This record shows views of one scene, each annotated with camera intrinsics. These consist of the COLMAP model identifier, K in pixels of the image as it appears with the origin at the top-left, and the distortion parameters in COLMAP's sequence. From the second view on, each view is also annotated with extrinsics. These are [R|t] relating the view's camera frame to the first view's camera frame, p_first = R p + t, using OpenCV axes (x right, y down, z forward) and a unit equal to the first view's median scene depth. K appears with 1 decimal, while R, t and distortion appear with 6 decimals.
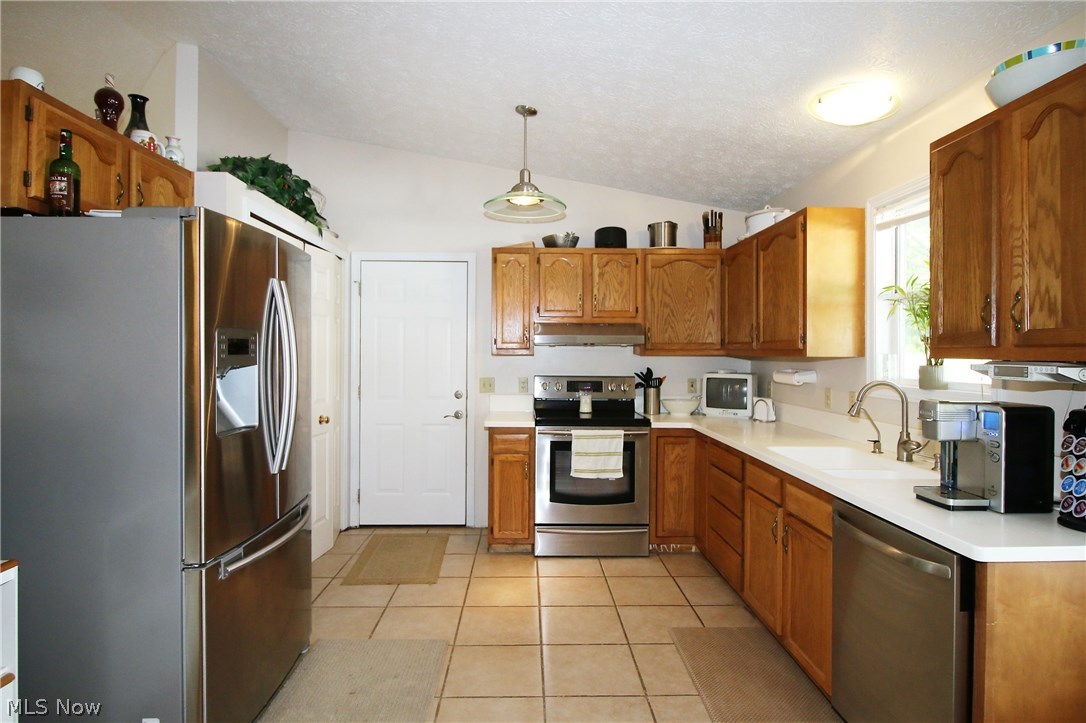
lens RADIAL K [[584.9, 0, 541.6], [0, 584.9, 352.8], [0, 0, 1]] dist [0.000458, -0.010547]
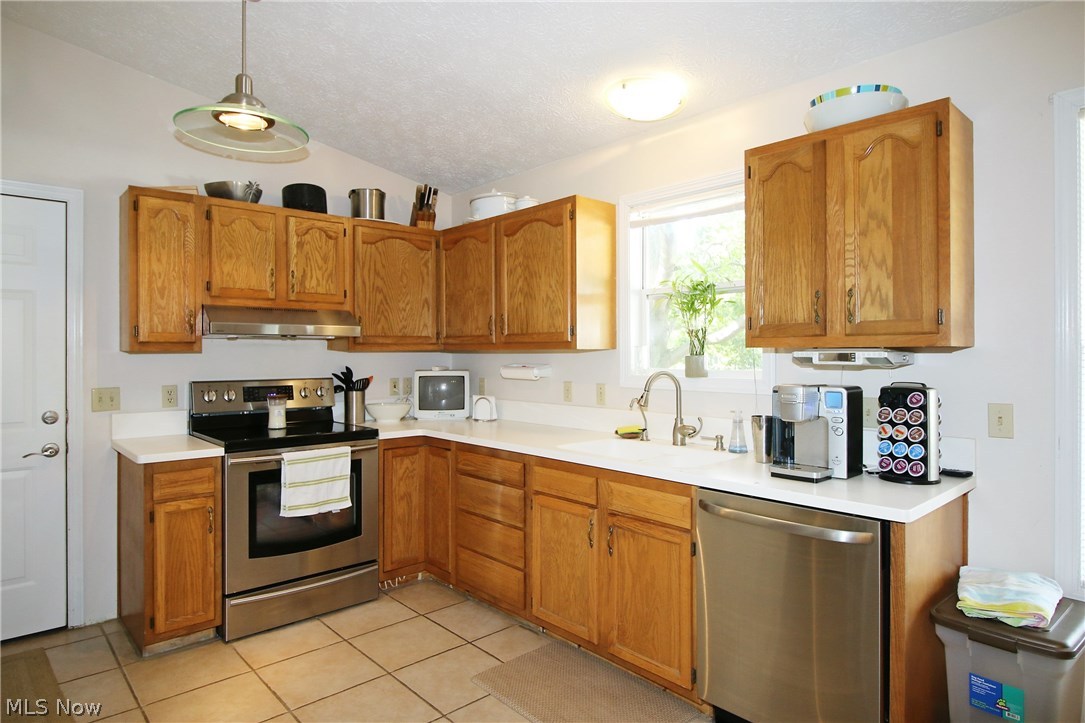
lens RADIAL K [[622.1, 0, 545.0], [0, 622.1, 354.7], [0, 0, 1]] dist [-0.004433, -0.001120]
pose [[0.754499, -0.009501, 0.656233, -0.207211], [0.007449, 0.999955, 0.005913, 0.007171], [-0.656259, 0.000427, 0.754535, 0.201158]]
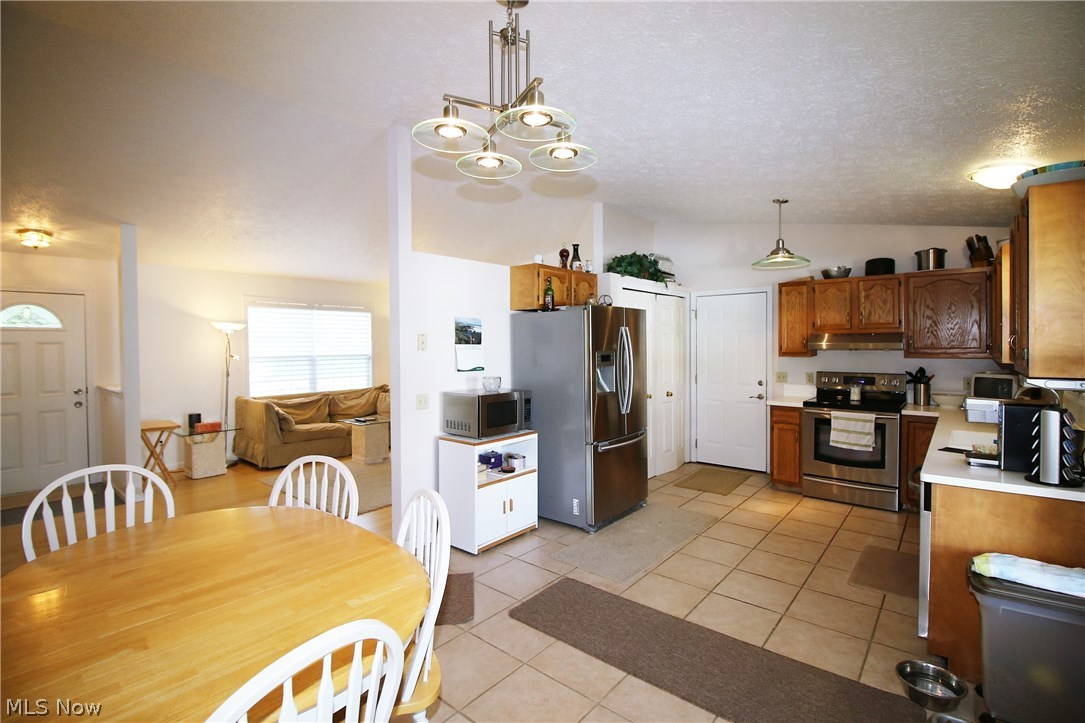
lens RADIAL K [[499.8, 0, 543.1], [0, 499.8, 352.1], [0, 0, 1]] dist [-0.000294, -0.013921]
pose [[0.753426, 0.001114, -0.657531, 0.320125], [0.009332, 0.999880, 0.012387, -0.031334], [0.657466, -0.015469, 0.753325, -0.360788]]
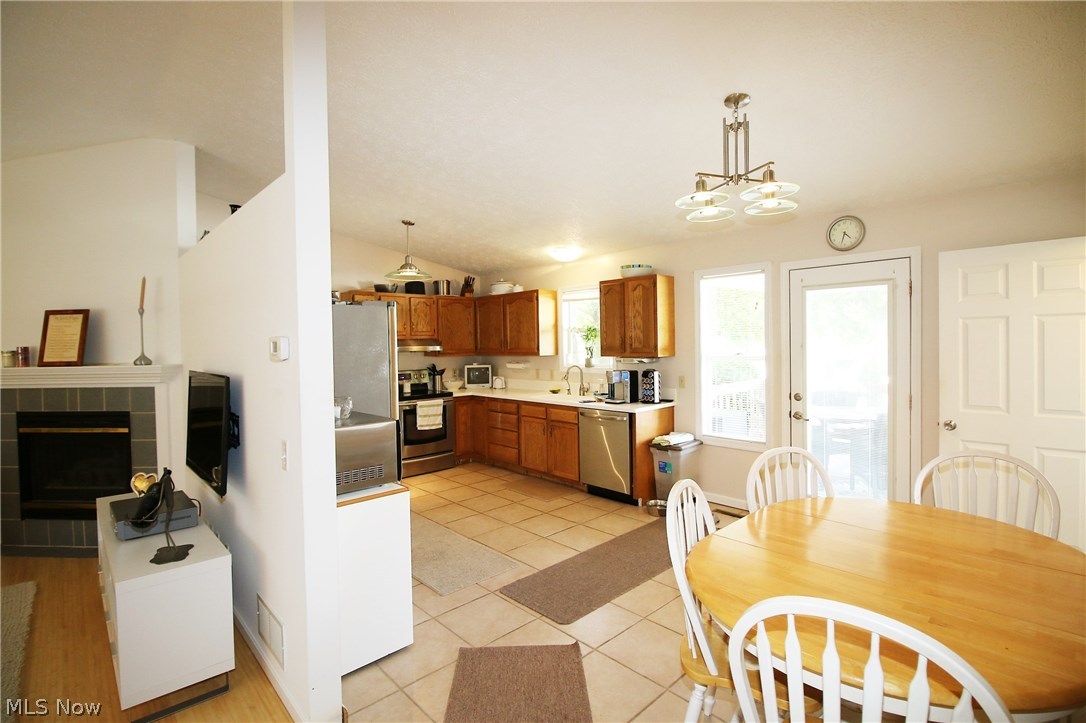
lens RADIAL K [[500.3, 0, 543.6], [0, 500.3, 352.1], [0, 0, 1]] dist [-0.000294, -0.013921]
pose [[0.744543, -0.031735, 0.666820, -0.647705], [0.022522, 0.999495, 0.022420, -0.039844], [-0.667195, -0.001674, 0.744881, -0.354037]]
